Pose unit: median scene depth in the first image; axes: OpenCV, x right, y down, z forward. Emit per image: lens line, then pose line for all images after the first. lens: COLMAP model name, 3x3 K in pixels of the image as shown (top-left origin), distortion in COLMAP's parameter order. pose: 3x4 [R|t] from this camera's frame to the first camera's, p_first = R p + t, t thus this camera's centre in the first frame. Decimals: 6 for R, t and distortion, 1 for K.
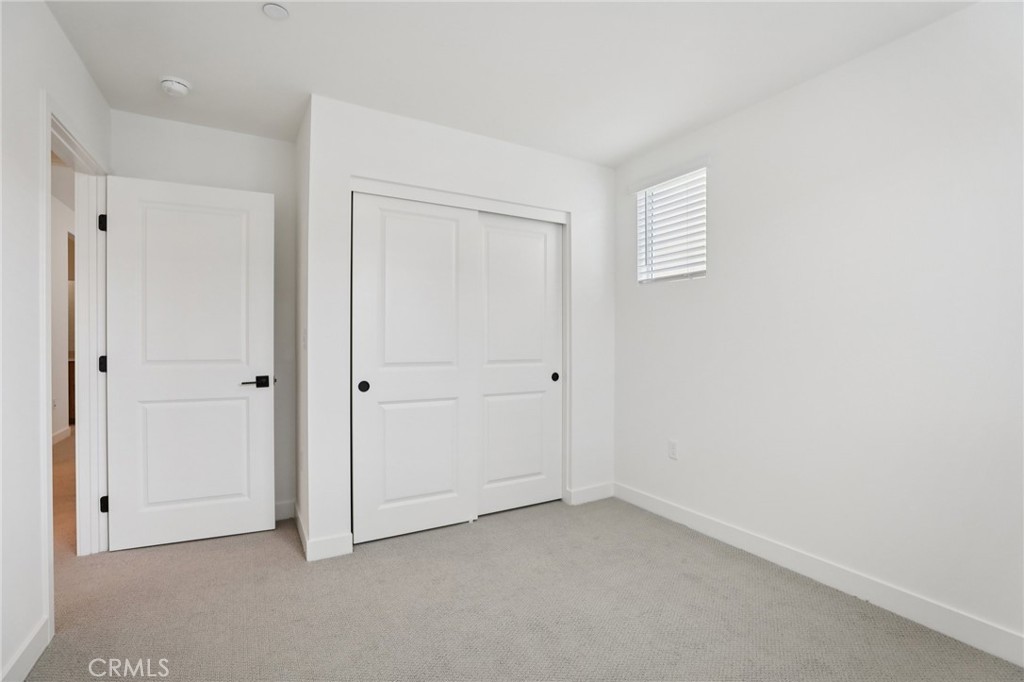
lens RADIAL K [[468.8, 0, 521.6], [0, 468.8, 335.6], [0, 0, 1]] dist [-0.042322, 0.009416]
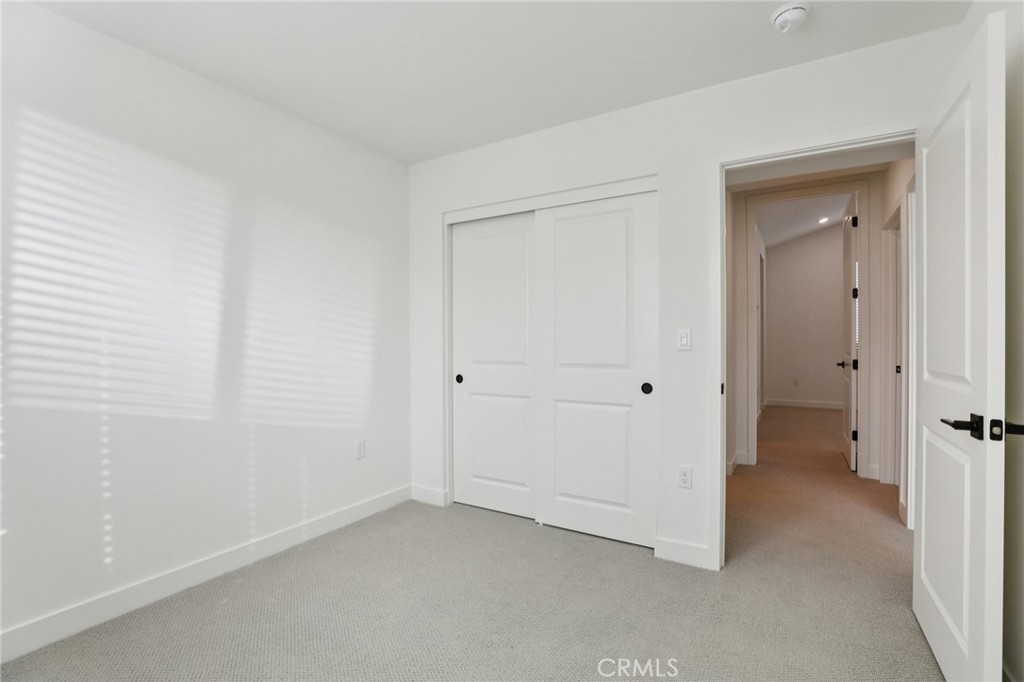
lens RADIAL K [[502.6, 0, 517.2], [0, 502.6, 349.7], [0, 0, 1]] dist [0.005448, 0.003969]
pose [[0.439689, 0.015716, -0.898012, 0.762463], [0.005389, 0.999783, 0.020136, 0.004232], [0.898134, -0.013693, 0.439509, 0.446122]]
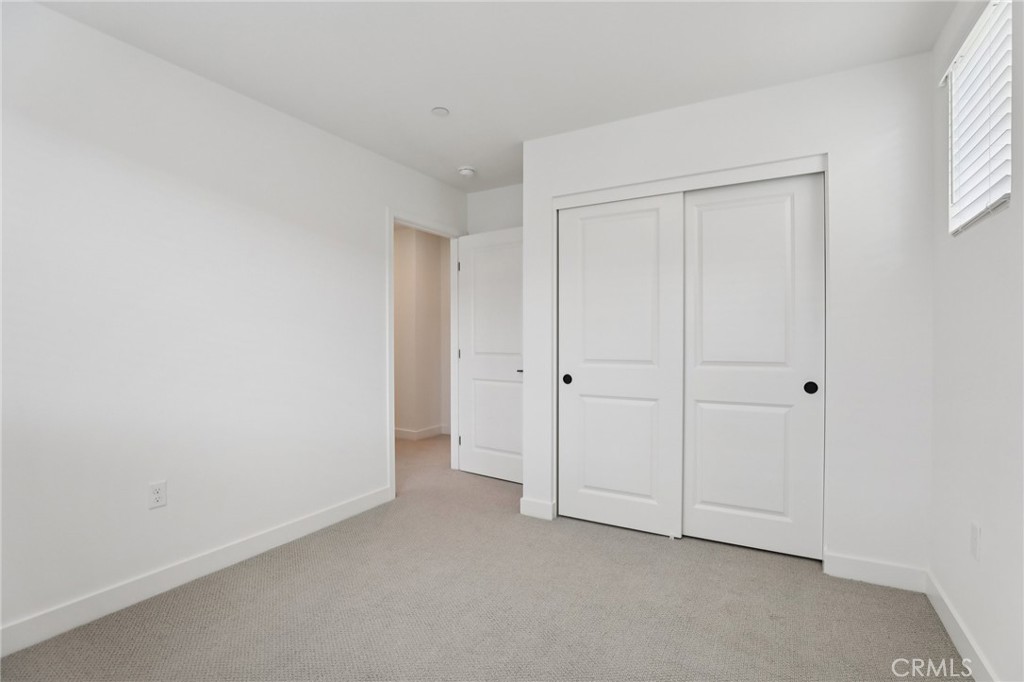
lens RADIAL K [[468.8, 0, 528.1], [0, 468.8, 335.7], [0, 0, 1]] dist [-0.042322, 0.009416]
pose [[0.504829, -0.009471, -0.863167, 0.483331], [0.015235, 0.999882, -0.002062, 0.003190], [0.863085, -0.012109, 0.504914, 0.277231]]
